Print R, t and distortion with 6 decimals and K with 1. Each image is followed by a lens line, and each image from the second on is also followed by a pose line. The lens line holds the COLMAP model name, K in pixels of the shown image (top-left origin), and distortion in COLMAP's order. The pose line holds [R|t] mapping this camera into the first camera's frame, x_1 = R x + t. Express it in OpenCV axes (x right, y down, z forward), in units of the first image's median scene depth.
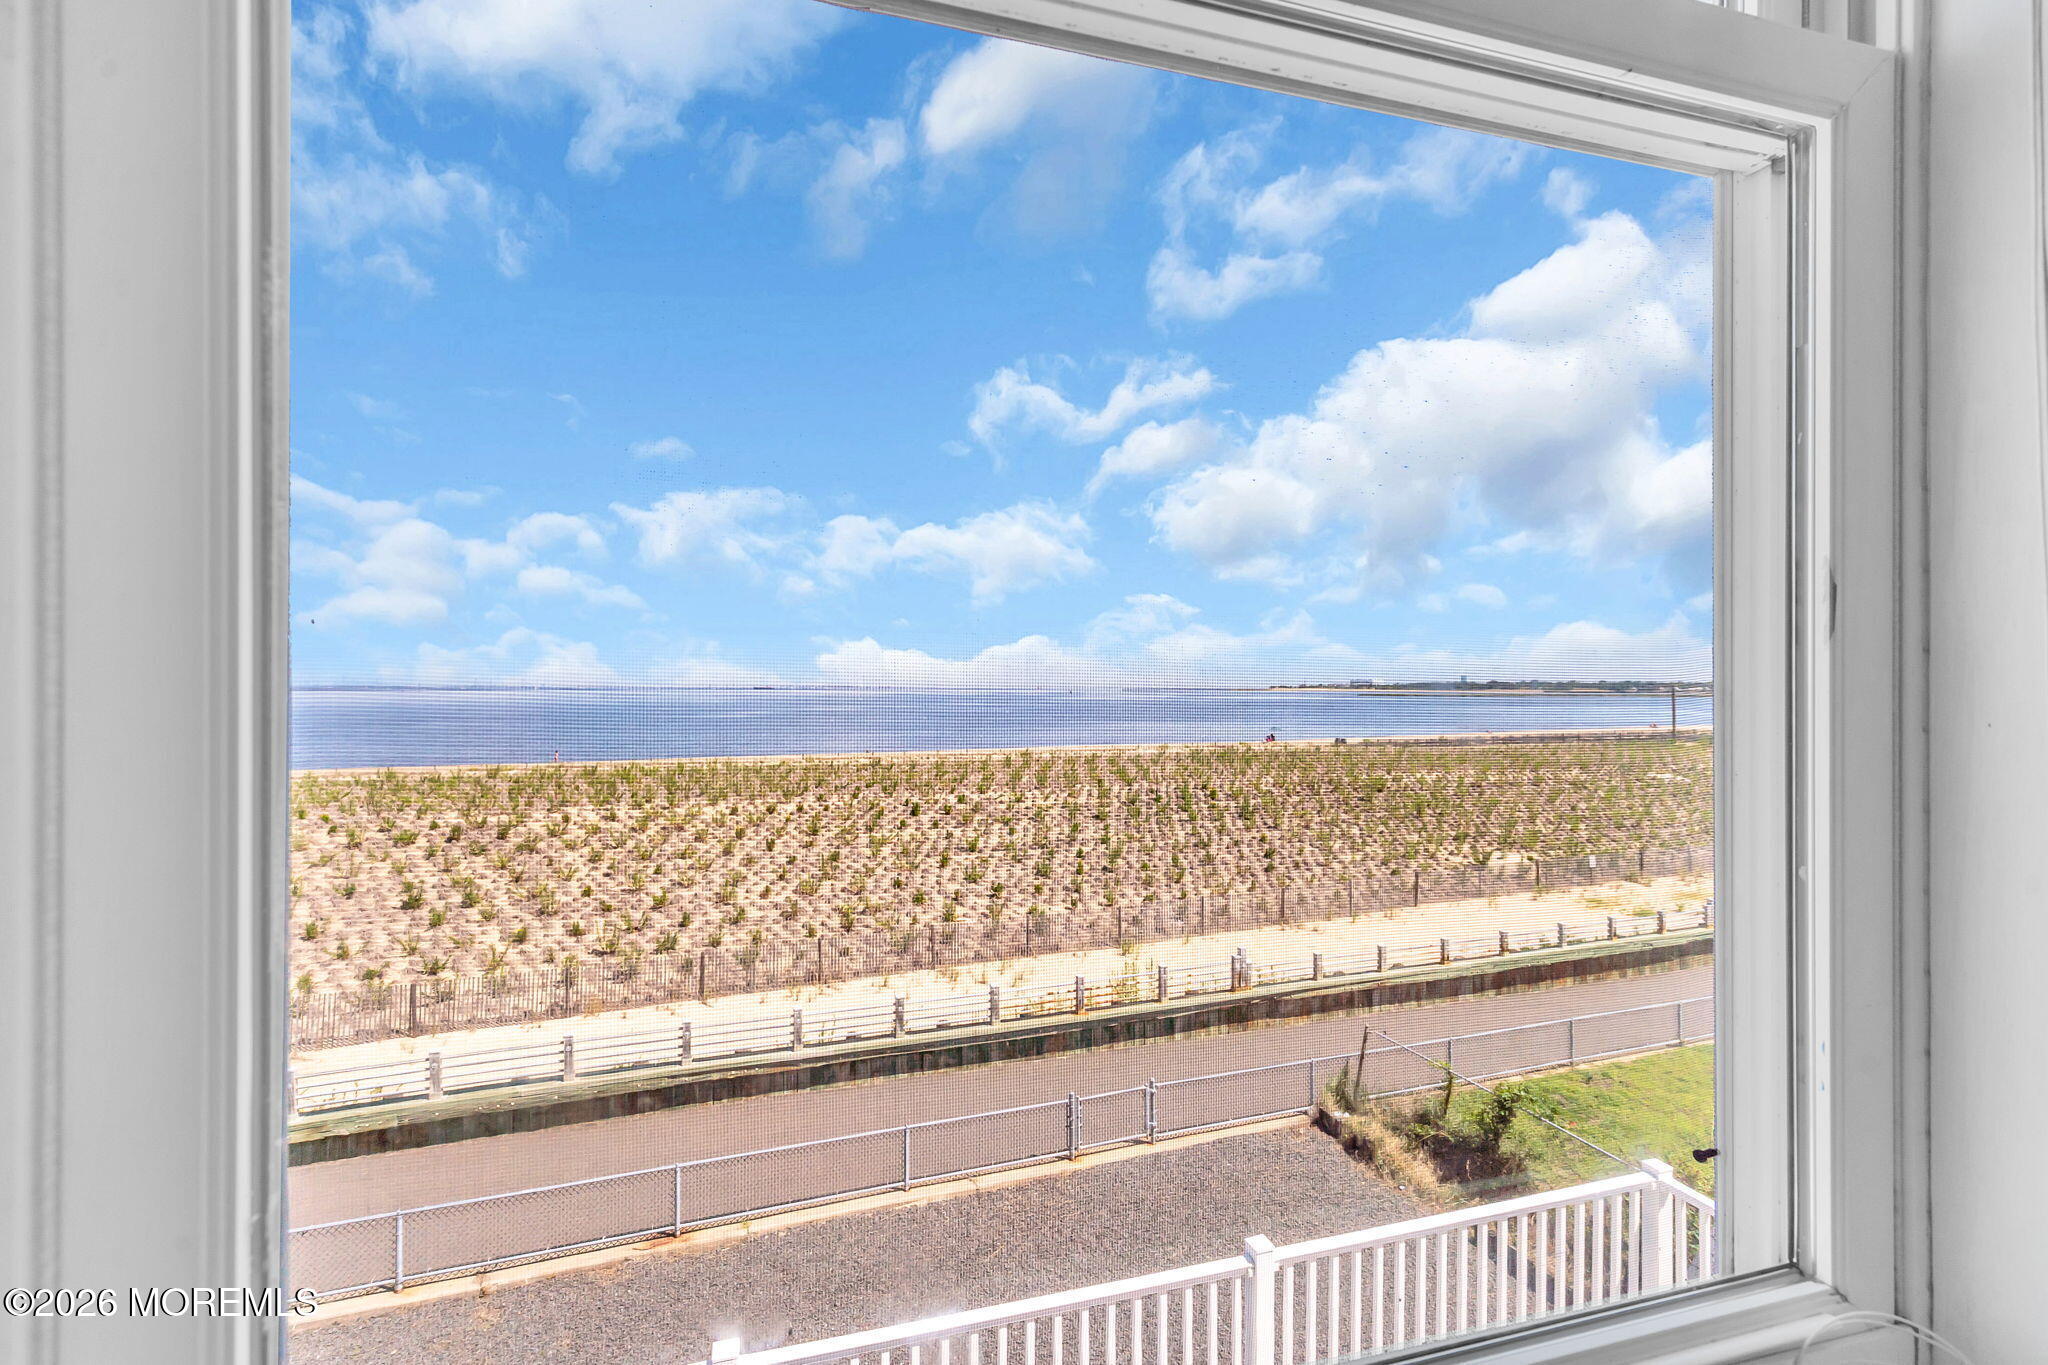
lens RADIAL K [[922.3, 0, 1024.9], [0, 922.3, 698.4], [0, 0, 1]] dist [0.004283, 0.001830]
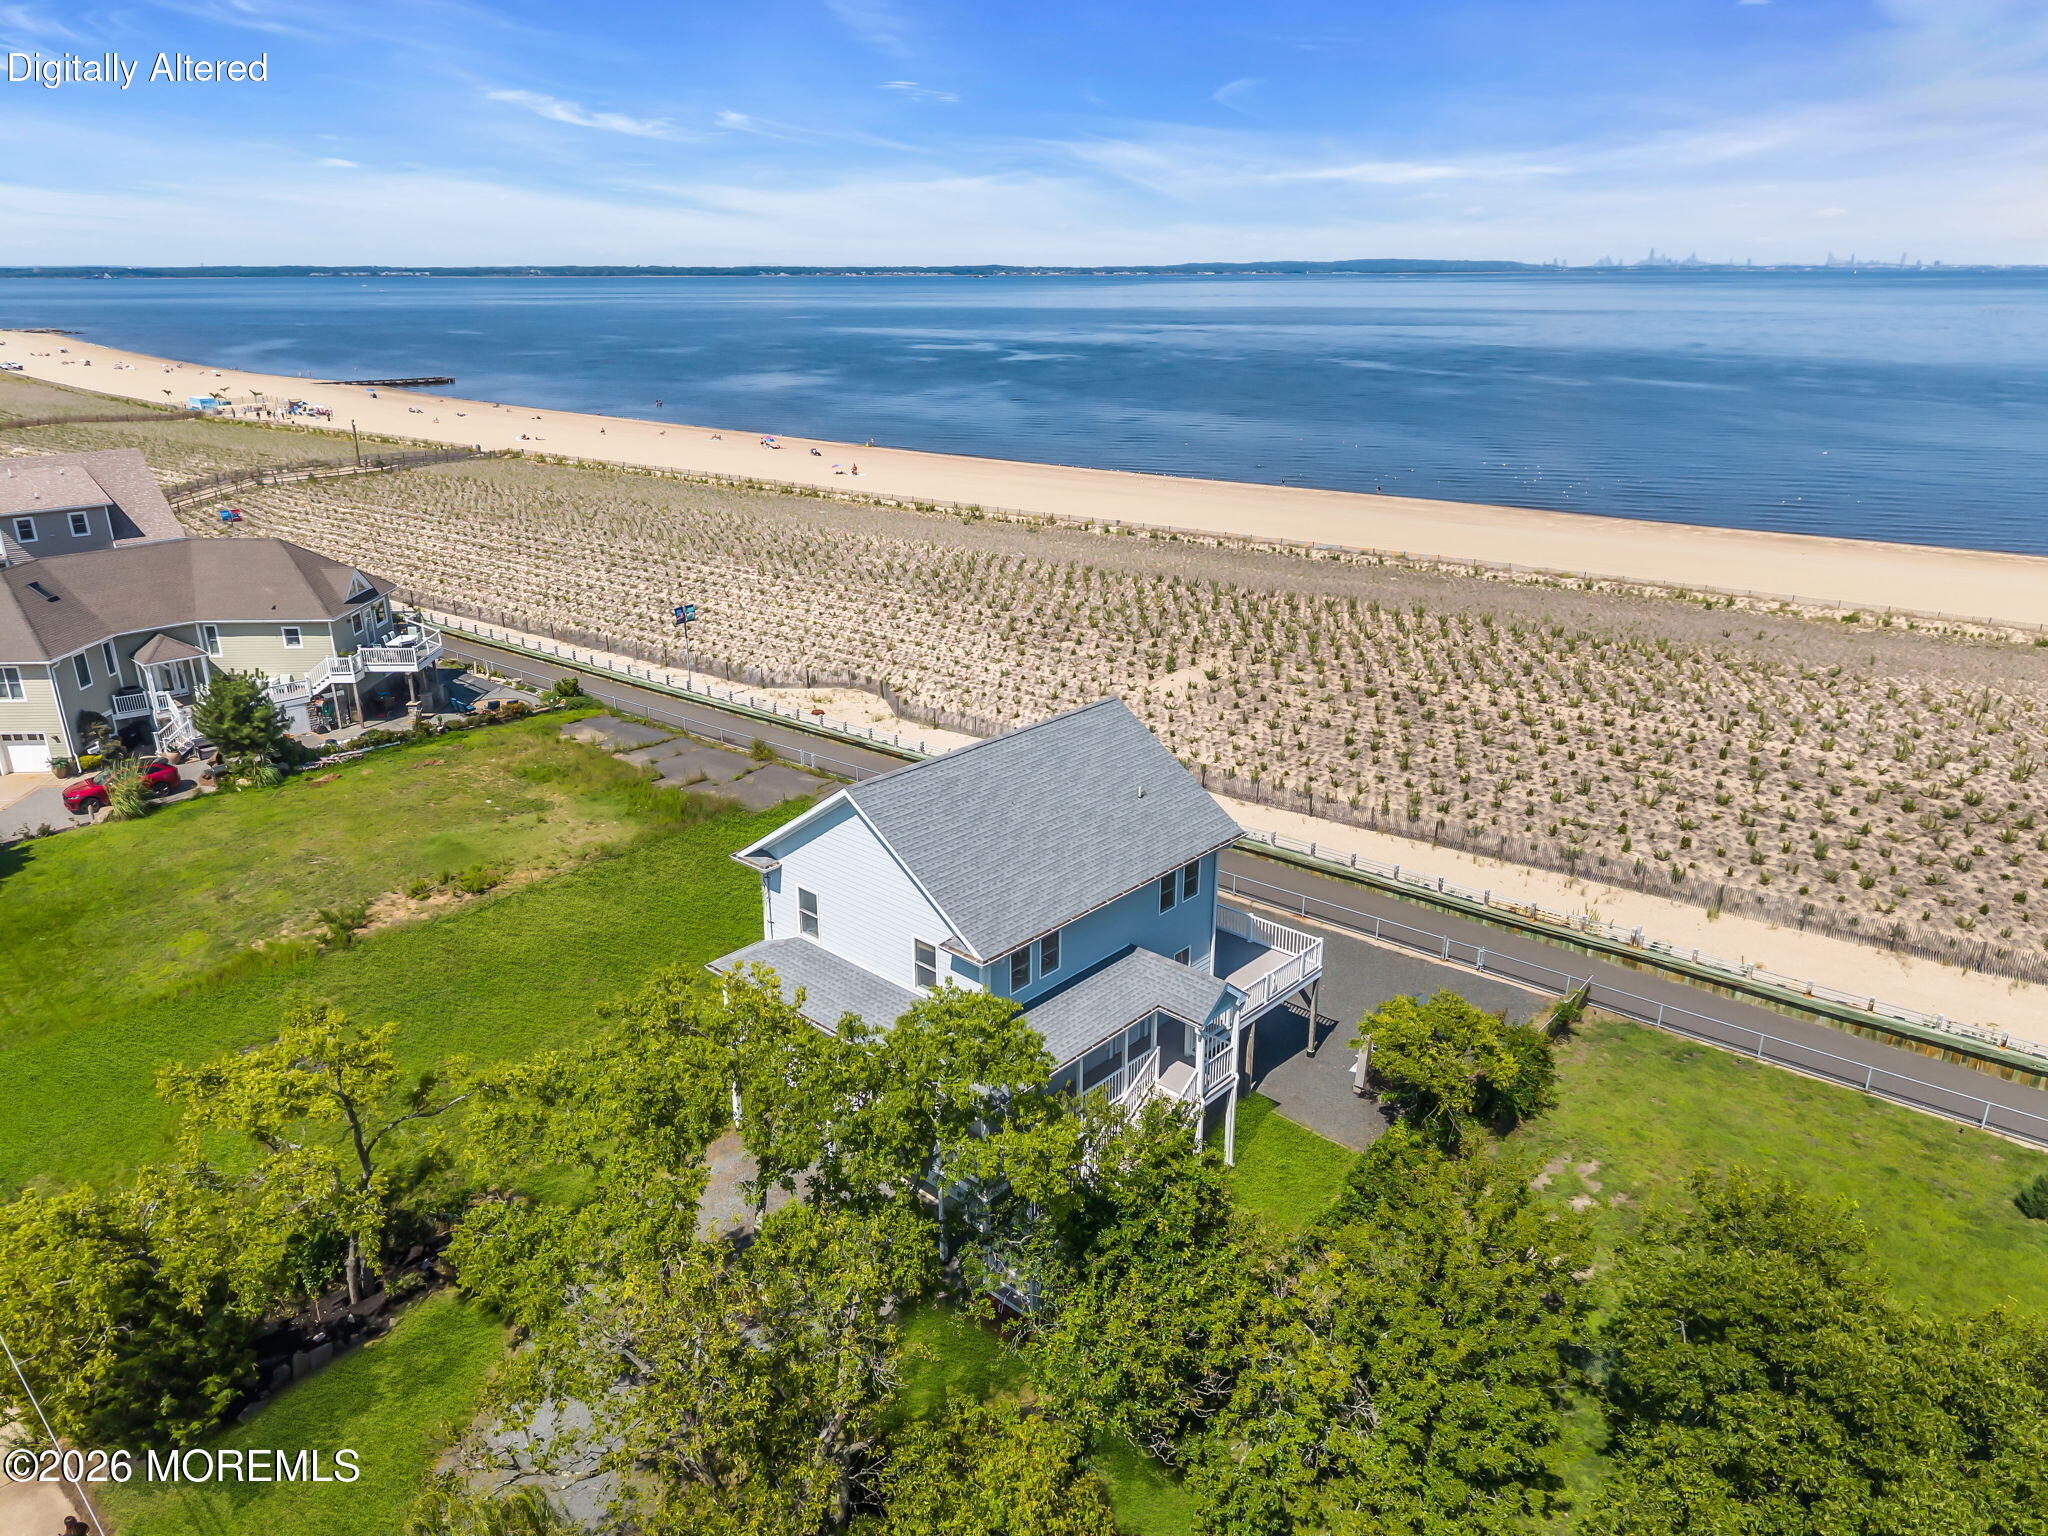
lens RADIAL K [[1361.2, 0, 1018.4], [0, 1361.2, 768.3], [0, 0, 1]] dist [0.033433, -0.048719]
pose [[0.501530, 0.291905, -0.814407, 0.891224], [-0.000429, 0.941442, 0.337174, -0.463154], [0.865140, -0.168753, 0.472286, -0.612855]]
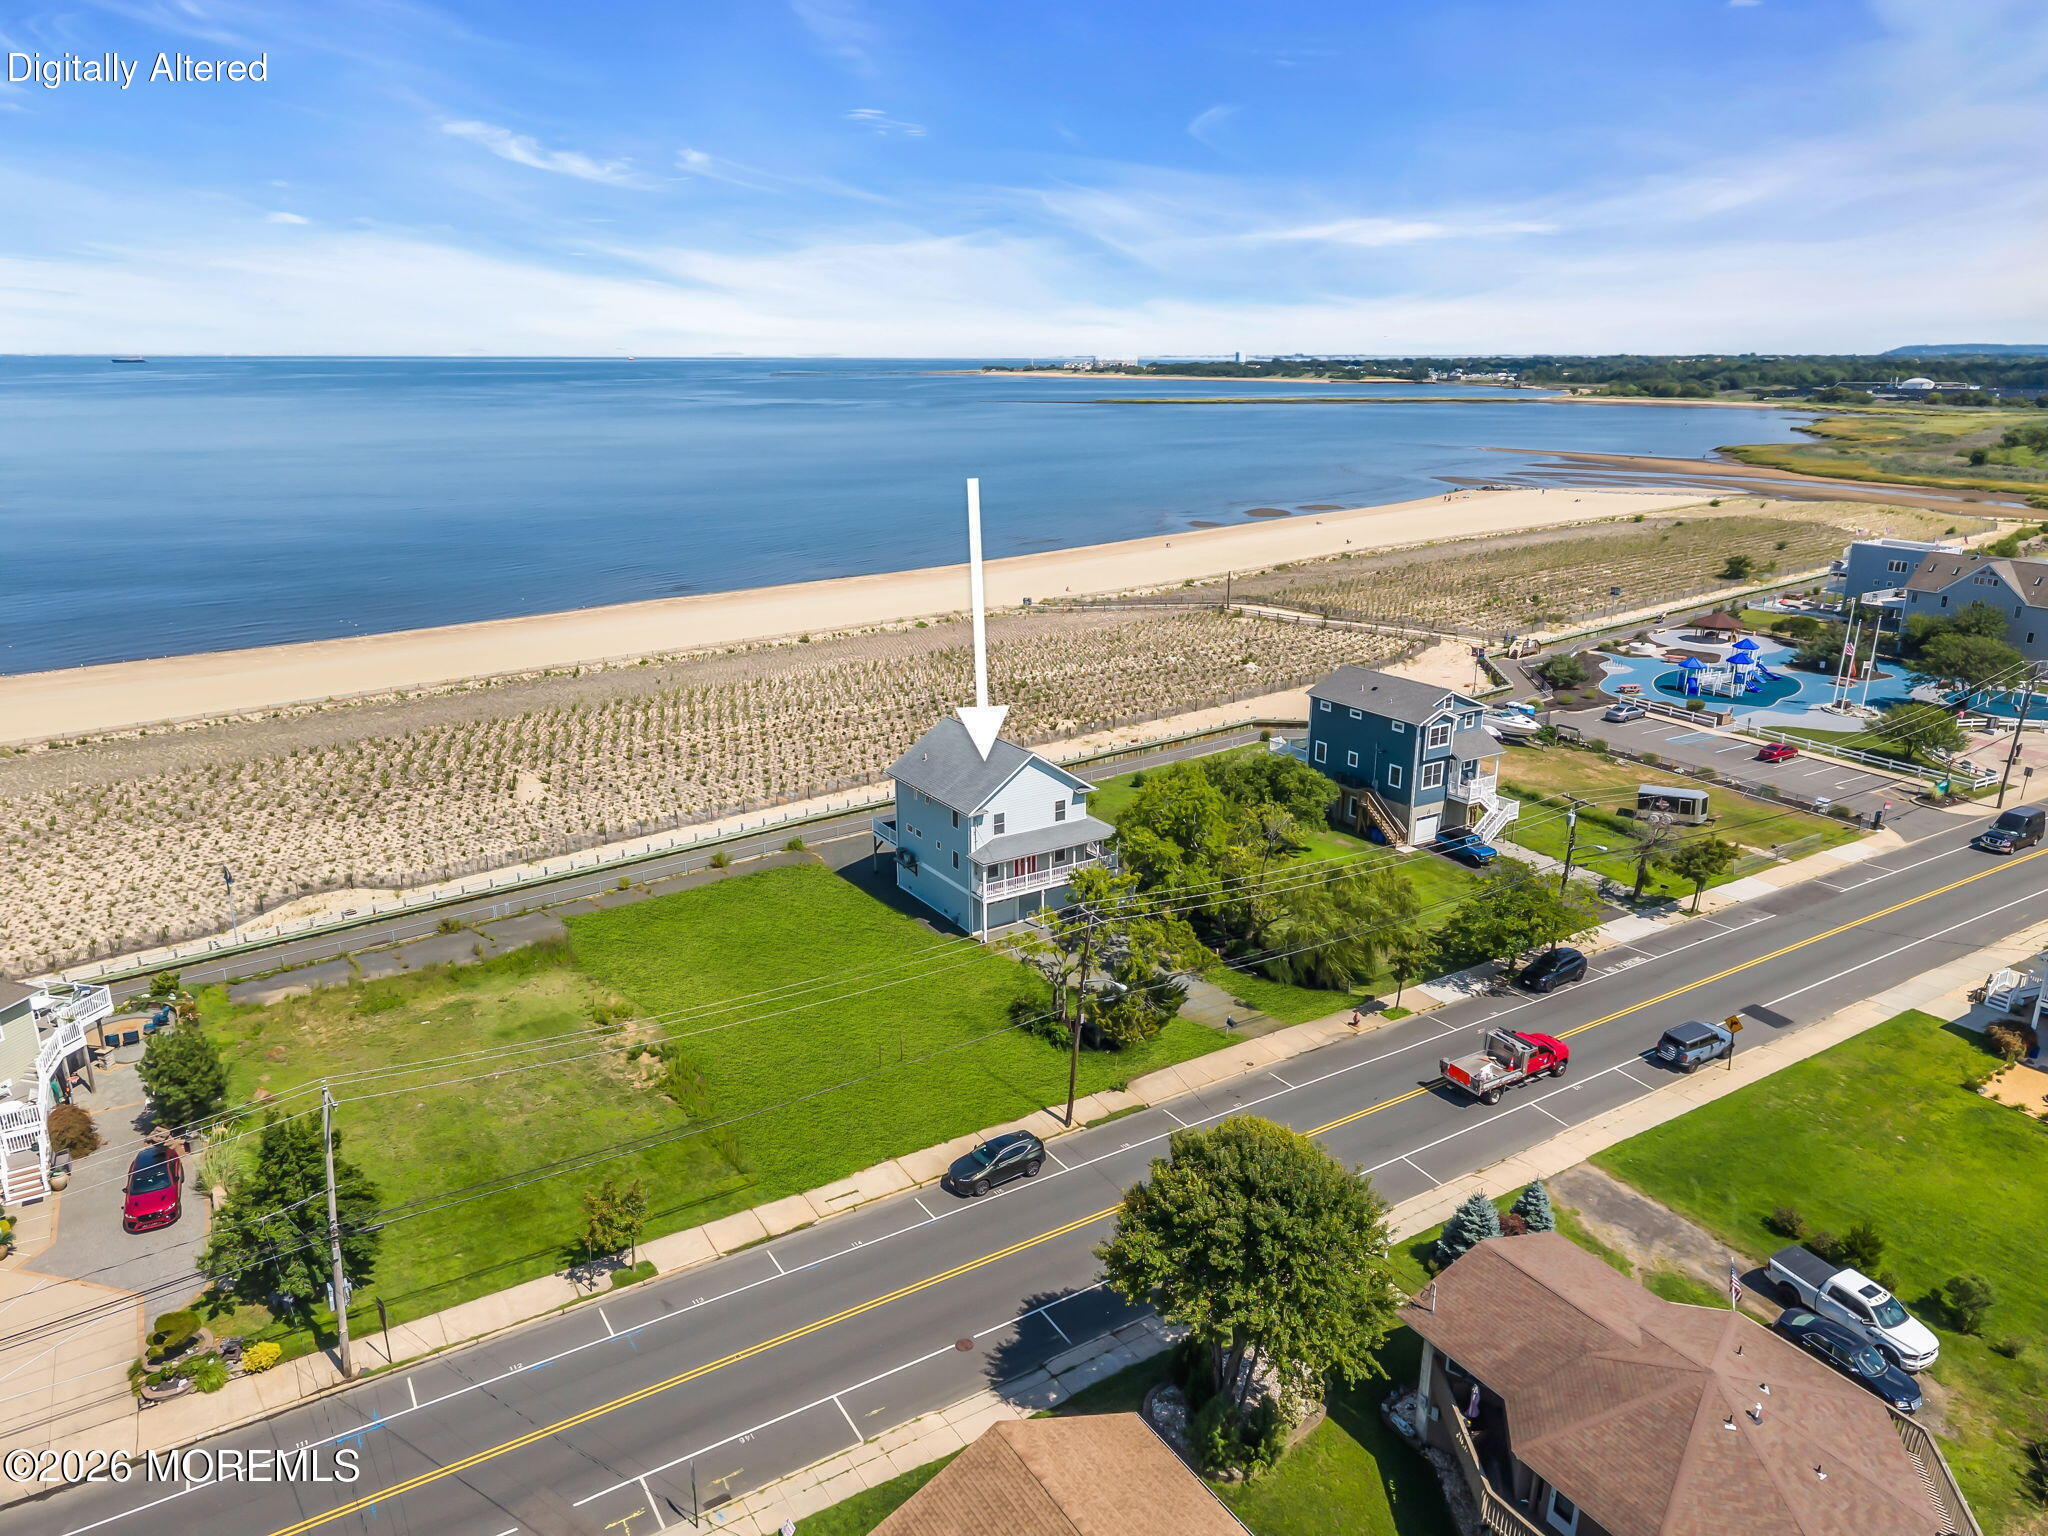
lens RADIAL K [[1361.2, 0, 1036.5], [0, 1361.2, 782.3], [0, 0, 1]] dist [0.033433, -0.048719]
pose [[0.956363, -0.080646, 0.280831, -0.609787], [-0.004669, 0.956813, 0.290667, -0.765500], [-0.292144, -0.279295, 0.914684, -2.447924]]
